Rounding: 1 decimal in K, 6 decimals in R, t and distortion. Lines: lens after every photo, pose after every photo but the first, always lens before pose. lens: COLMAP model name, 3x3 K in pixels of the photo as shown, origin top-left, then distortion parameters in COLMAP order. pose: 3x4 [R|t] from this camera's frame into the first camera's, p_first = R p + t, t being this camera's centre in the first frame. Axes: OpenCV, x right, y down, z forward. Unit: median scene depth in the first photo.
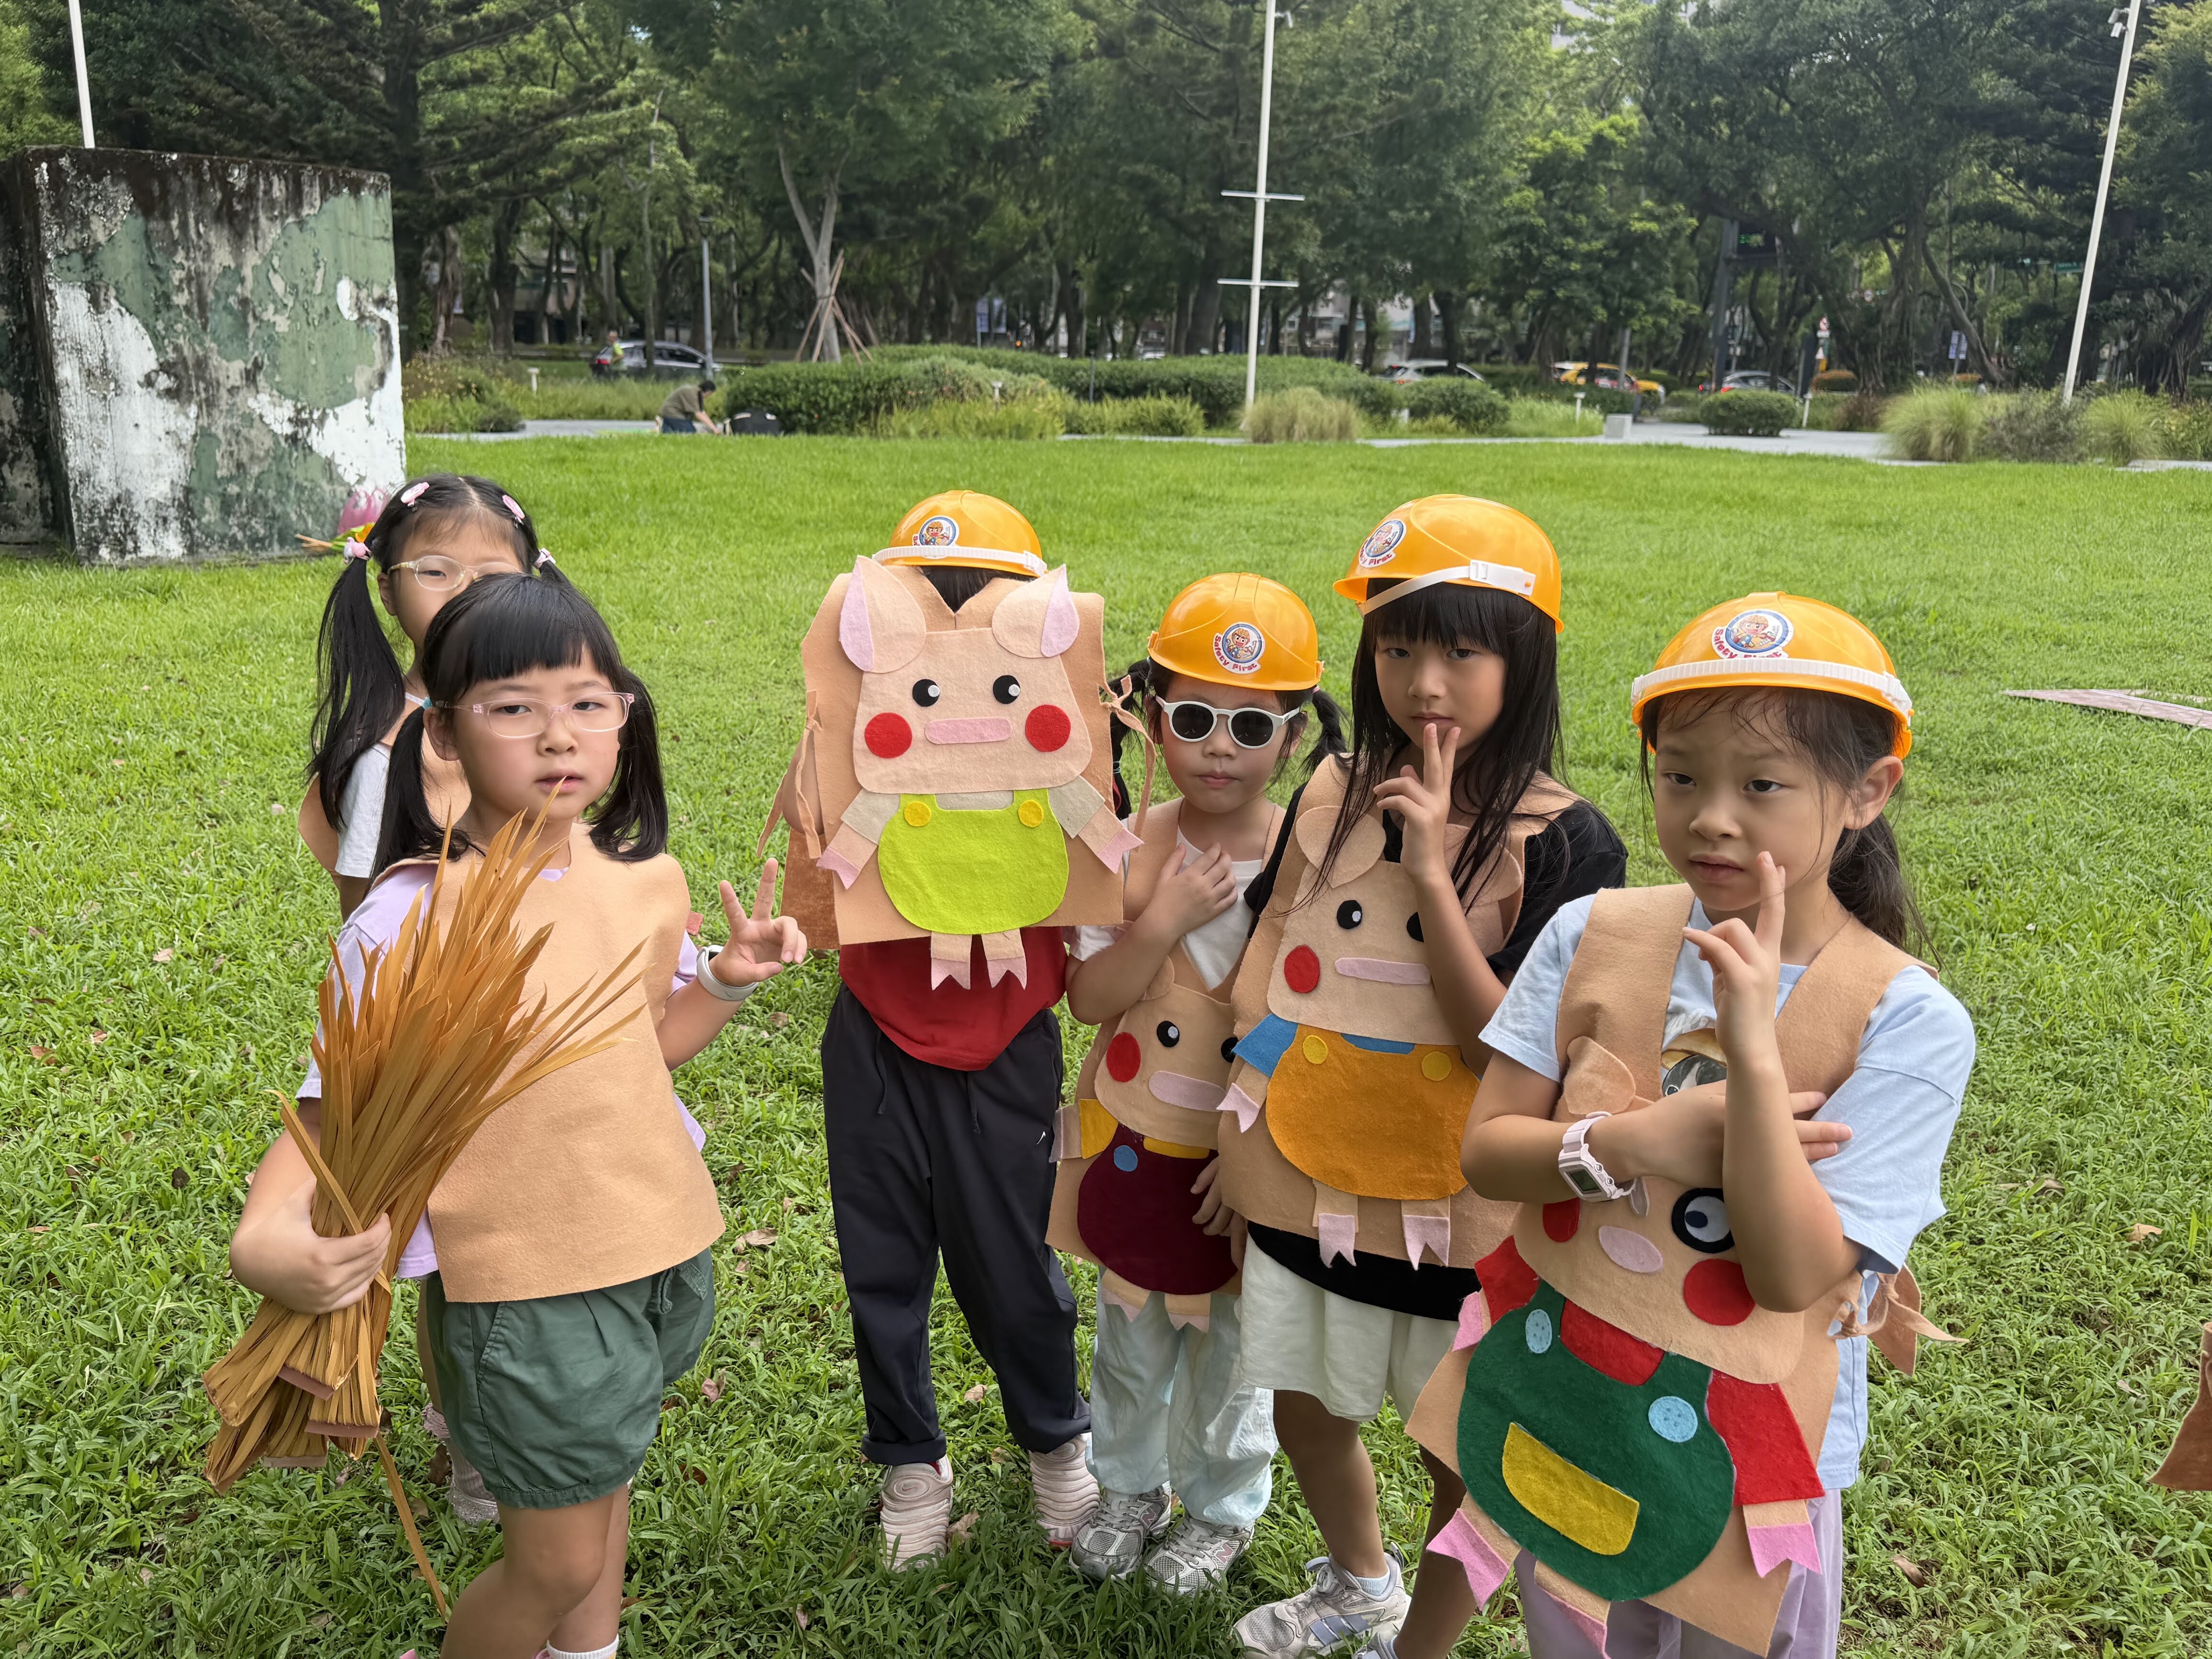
lens RADIAL K [[1763.5, 0, 1089.5], [0, 1763.5, 828.4], [0, 0, 1]] dist [0.033944, -0.025353]
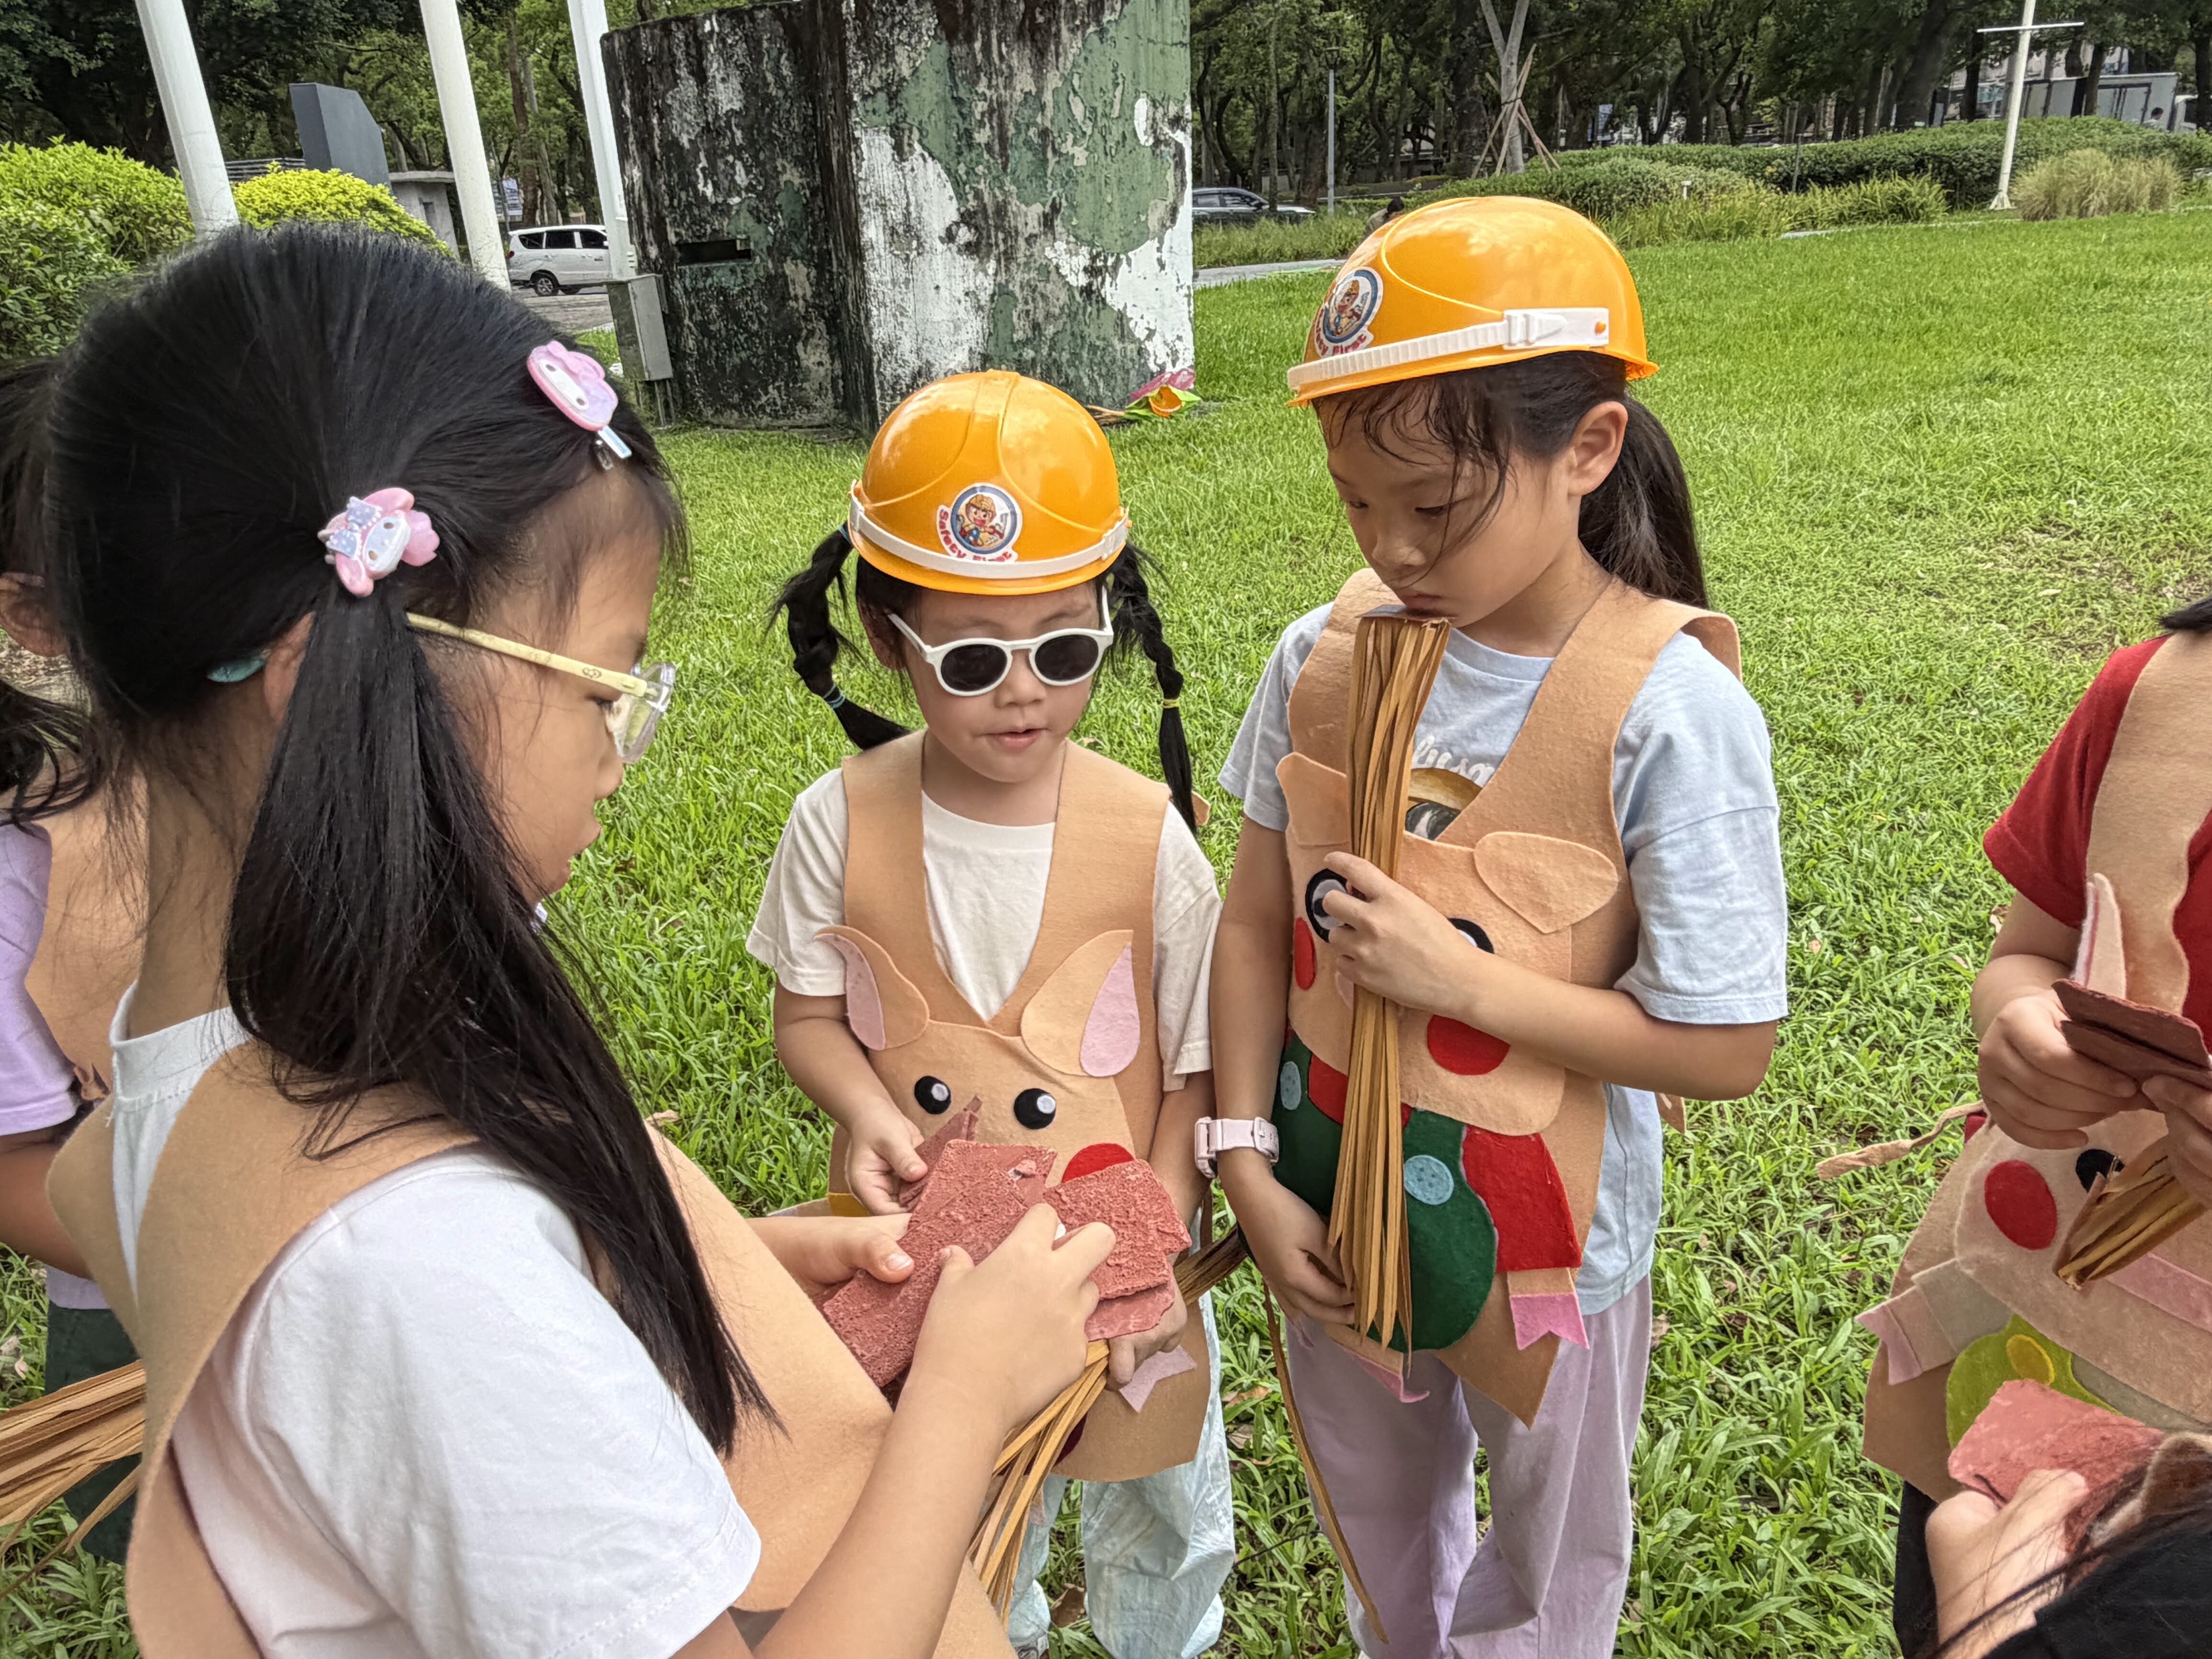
lens RADIAL K [[1582.6, 0, 1056.2], [0, 1582.6, 822.8], [0, 0, 1]] dist [0.025936, -0.017782]
pose [[0.943560, 0.037919, -0.329023, -0.194108], [0.000143, 0.993378, 0.114894, -0.046924], [0.331201, -0.108457, 0.937306, 0.223861]]
